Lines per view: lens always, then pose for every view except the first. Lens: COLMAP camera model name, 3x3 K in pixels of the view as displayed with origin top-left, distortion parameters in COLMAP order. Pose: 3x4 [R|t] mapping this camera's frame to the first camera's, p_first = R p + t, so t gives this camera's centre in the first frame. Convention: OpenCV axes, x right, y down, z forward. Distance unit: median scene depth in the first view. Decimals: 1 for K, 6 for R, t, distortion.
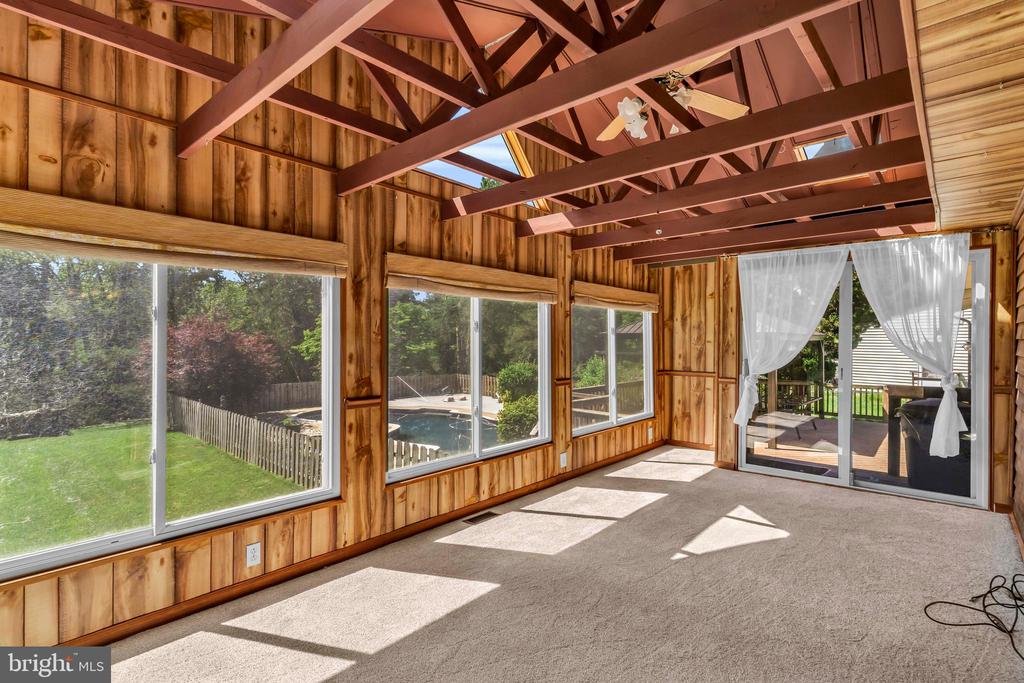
lens RADIAL K [[491.3, 0, 507.8], [0, 491.3, 333.2], [0, 0, 1]] dist [0.000647, -0.000122]
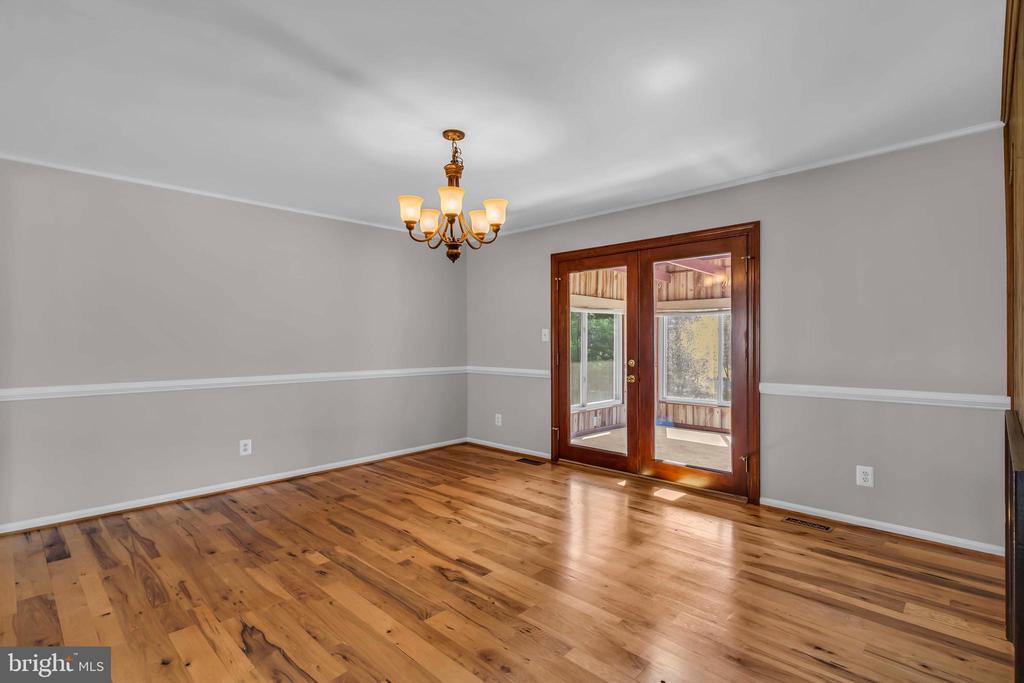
lens RADIAL K [[491.3, 0, 514.1], [0, 491.3, 341.7], [0, 0, 1]] dist [0.000647, -0.000122]
pose [[-0.020280, -0.008355, -0.999759, 1.505635], [0.005137, 0.999951, -0.008461, 0.027482], [0.999781, -0.005307, -0.020236, -0.130101]]
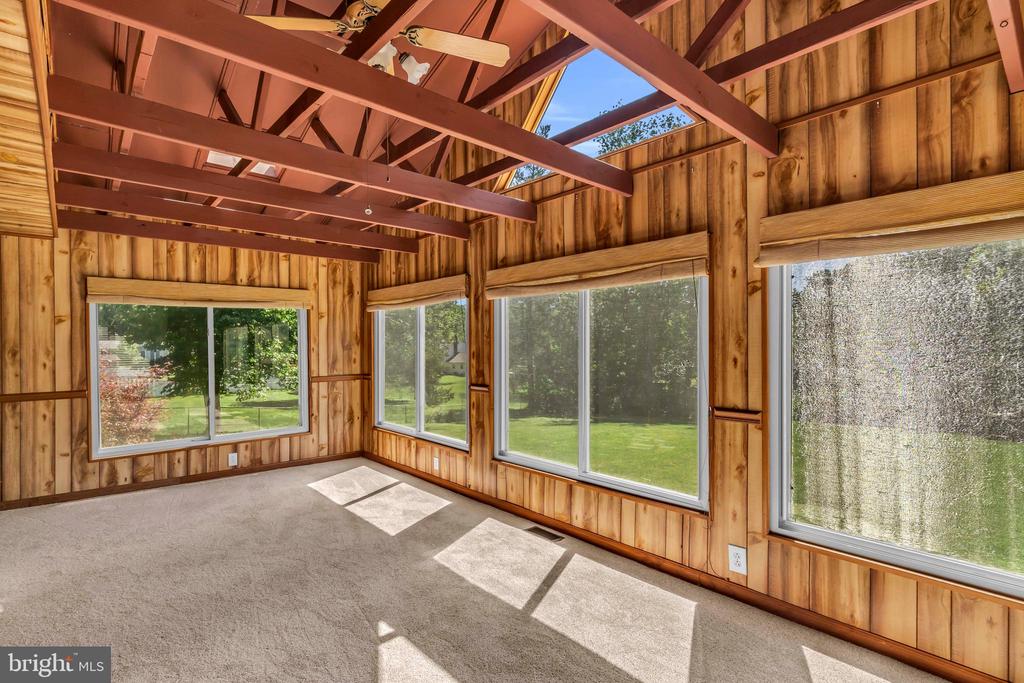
lens RADIAL K [[491.3, 0, 505.2], [0, 491.3, 346.0], [0, 0, 1]] dist [0.000647, -0.000122]
pose [[-0.110490, -0.002838, -0.993873, 0.868251], [0.017122, 0.999842, -0.004759, 0.028122], [0.993730, -0.017543, -0.110424, 1.033900]]
